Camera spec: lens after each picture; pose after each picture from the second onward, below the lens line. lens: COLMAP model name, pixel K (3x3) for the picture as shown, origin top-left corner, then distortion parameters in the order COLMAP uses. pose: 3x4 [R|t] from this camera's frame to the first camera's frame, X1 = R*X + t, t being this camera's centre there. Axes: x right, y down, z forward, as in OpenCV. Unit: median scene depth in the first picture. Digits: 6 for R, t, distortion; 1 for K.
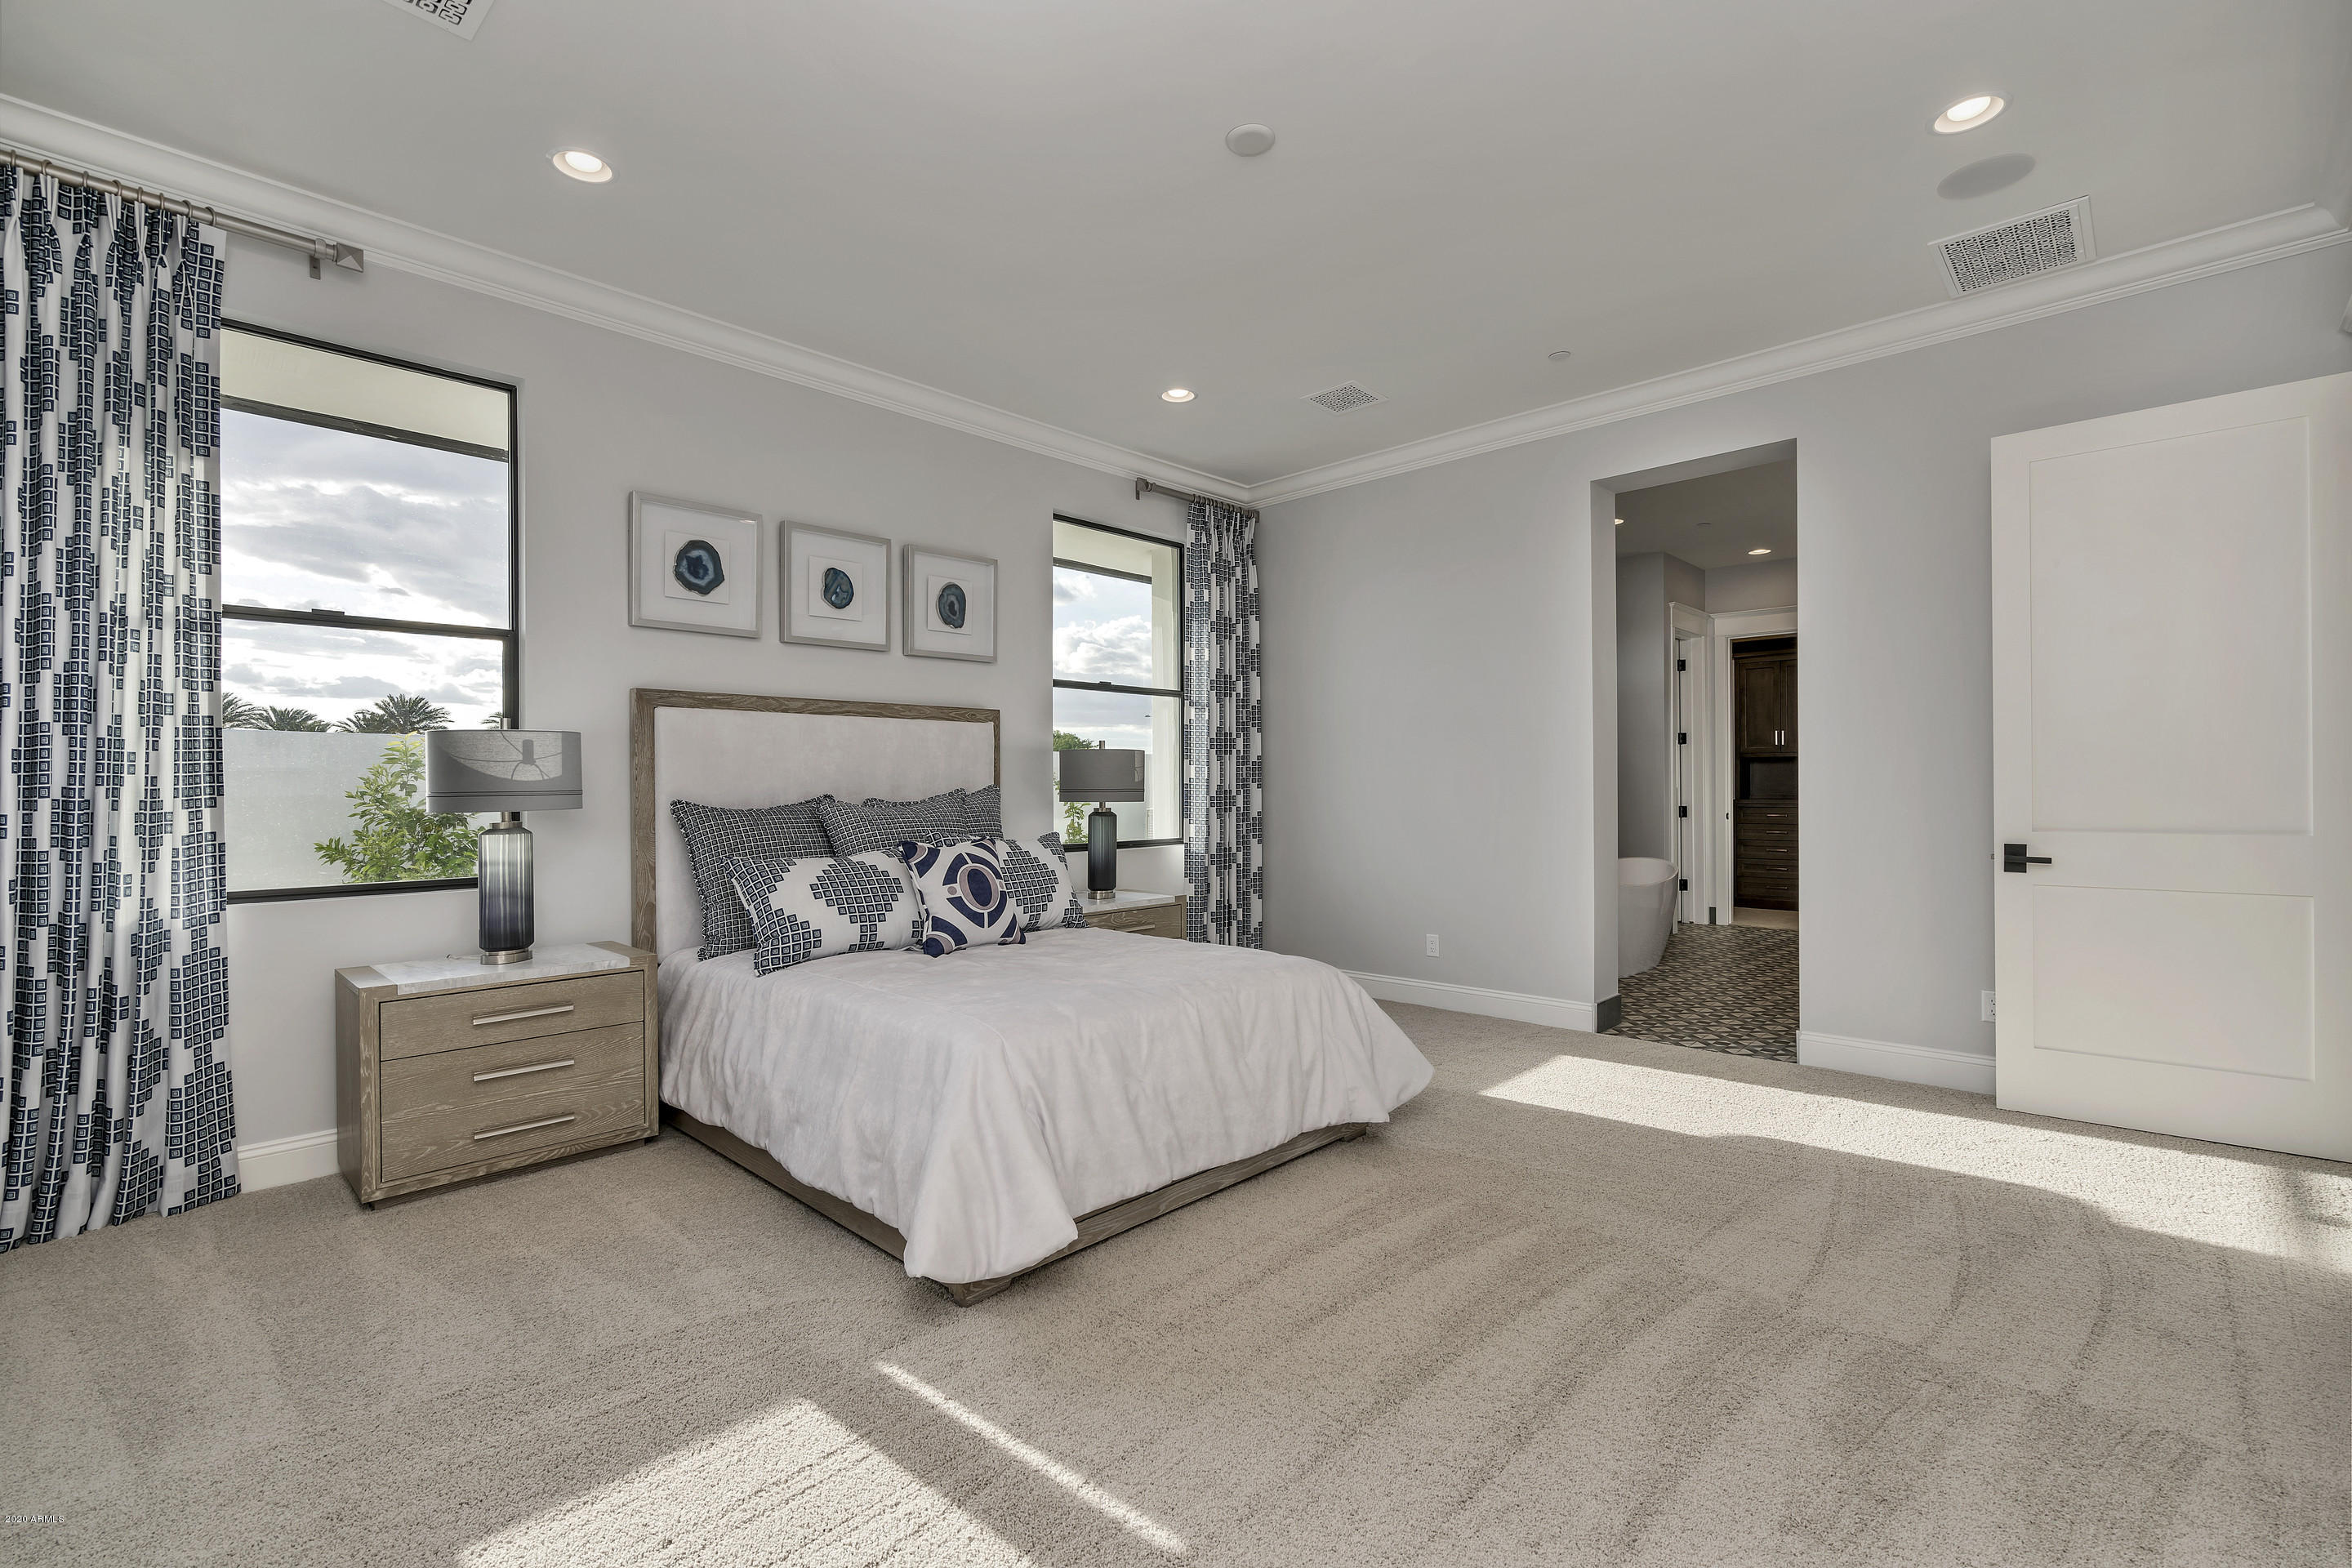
lens RADIAL K [[1067.9, 0, 1175.8], [0, 1067.9, 789.3], [0, 0, 1]] dist [-0.005489, 0.000034]
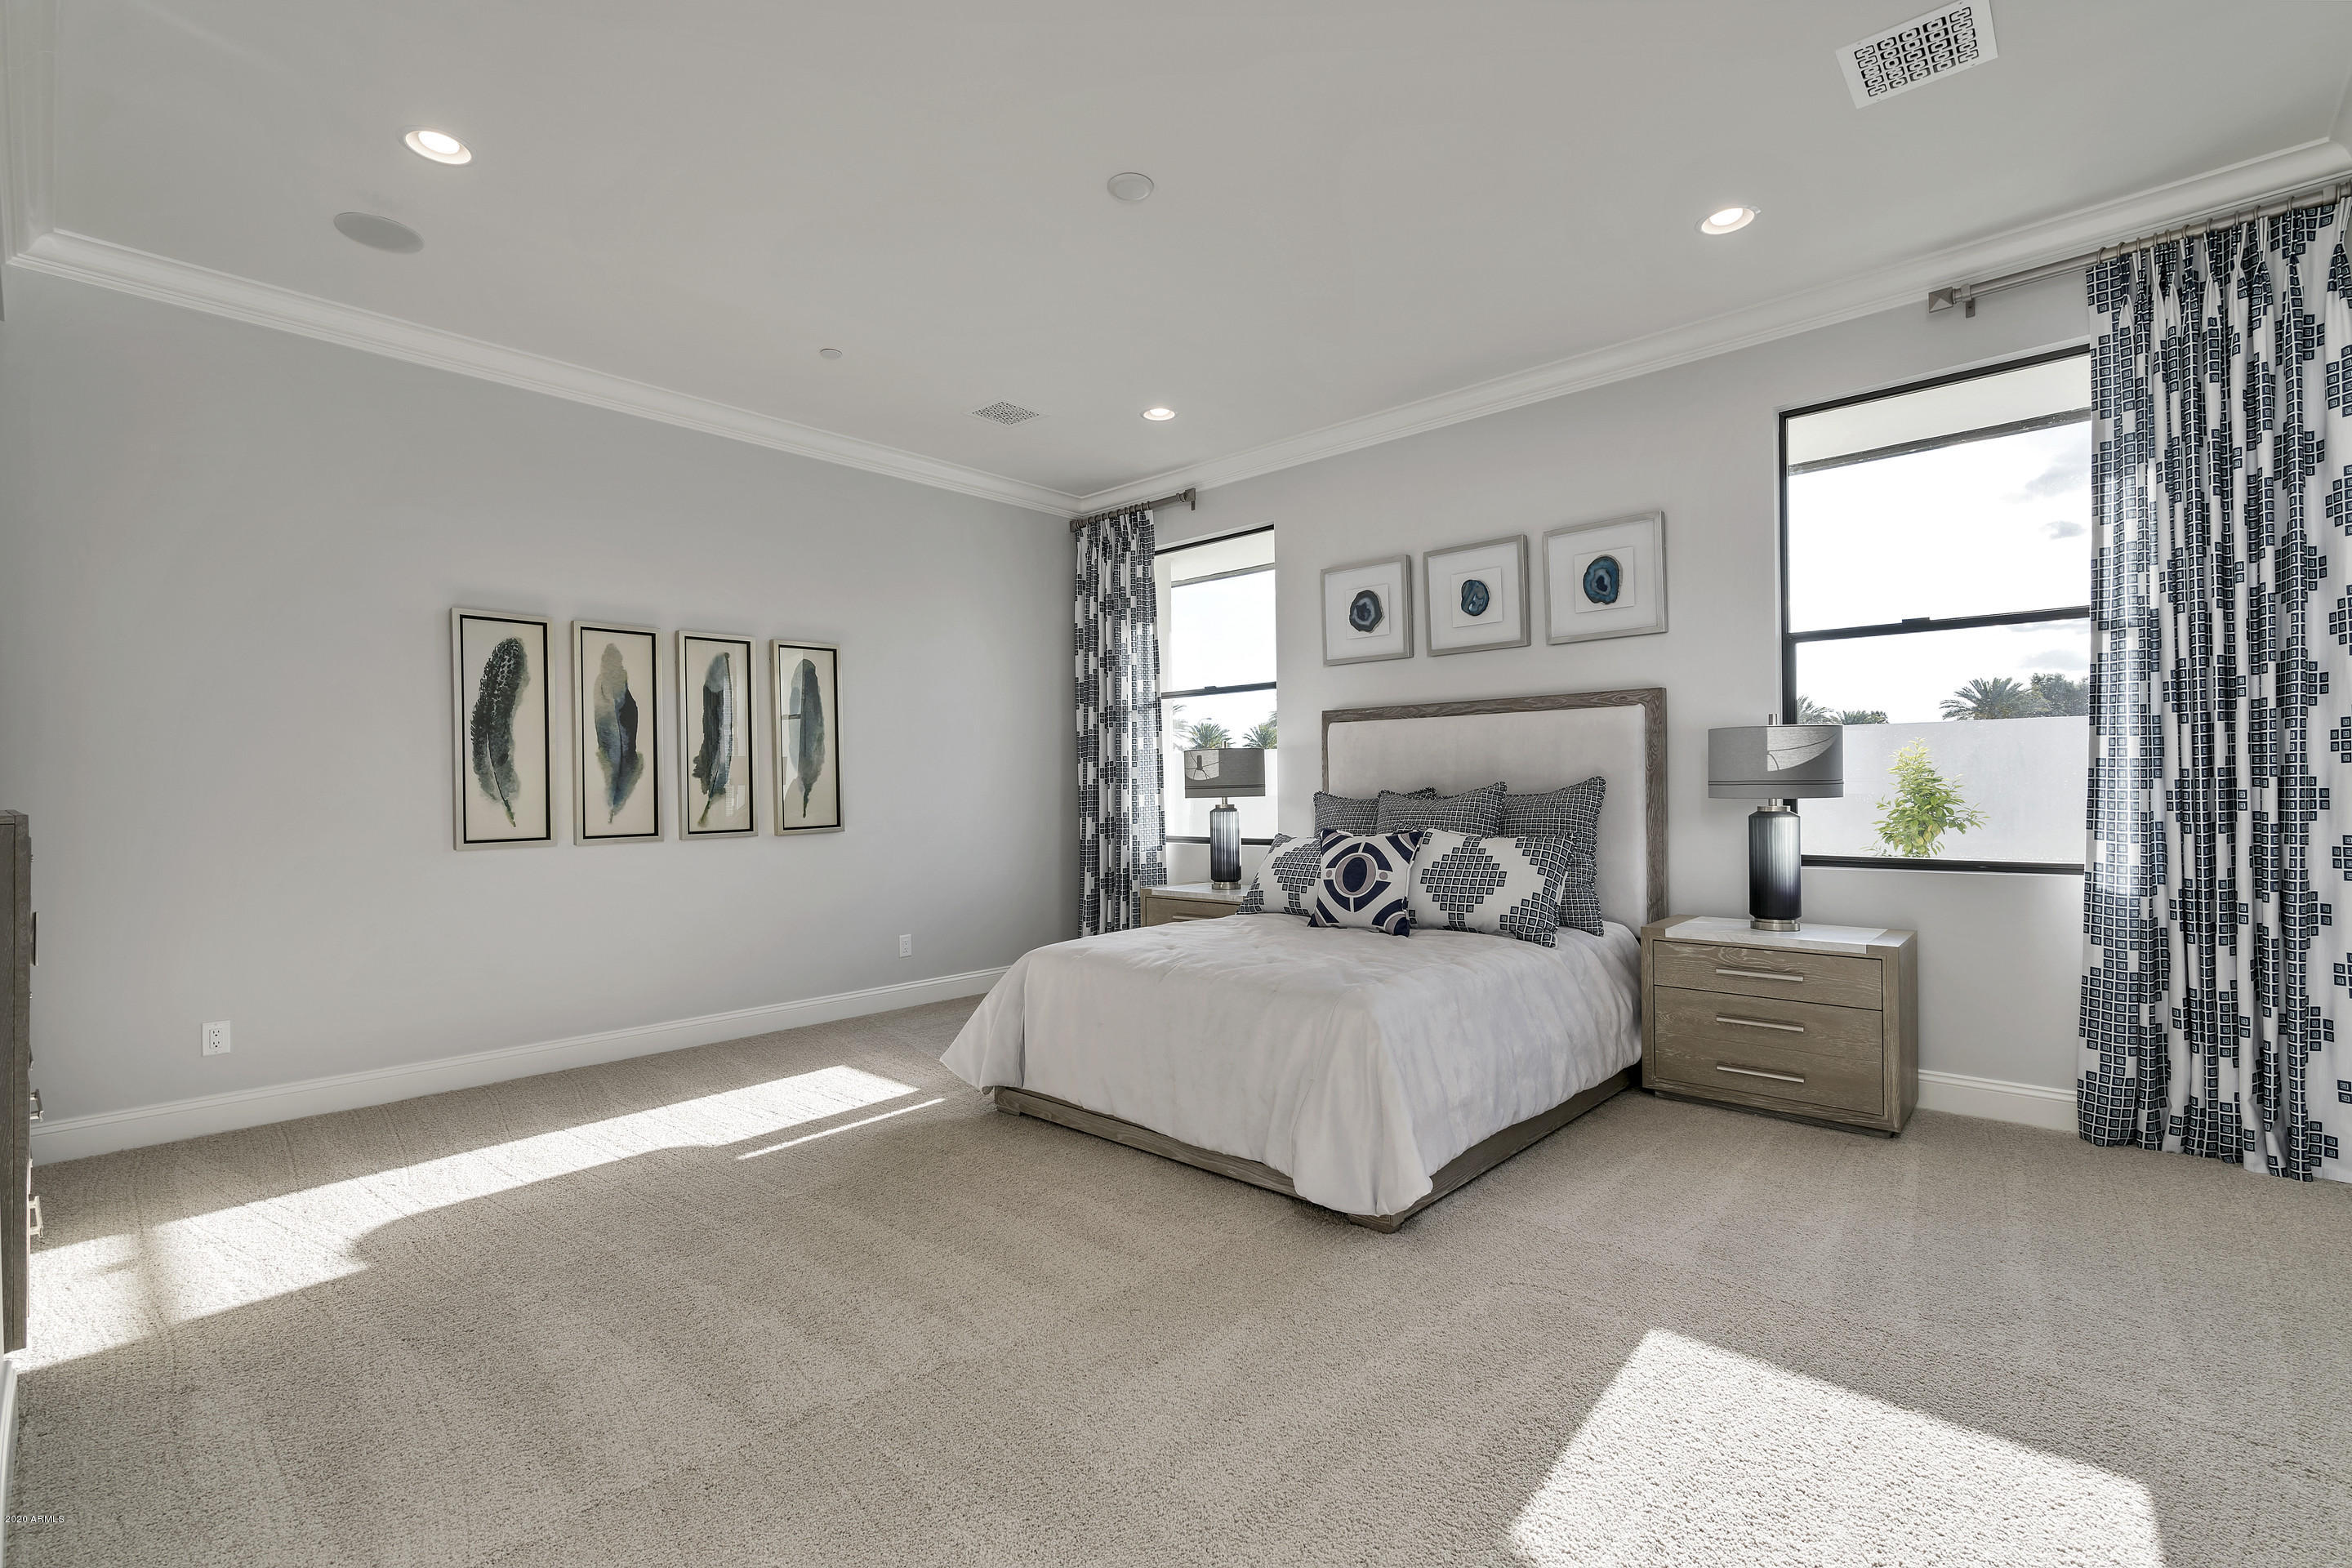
lens RADIAL K [[1067.9, 0, 1175.8], [0, 1067.9, 789.3], [0, 0, 1]] dist [-0.005489, 0.000034]
pose [[0.006264, 0.006846, -0.999957, 0.849895], [0.008157, 0.999943, 0.006897, -0.003731], [0.999947, -0.008200, 0.006208, 0.762838]]
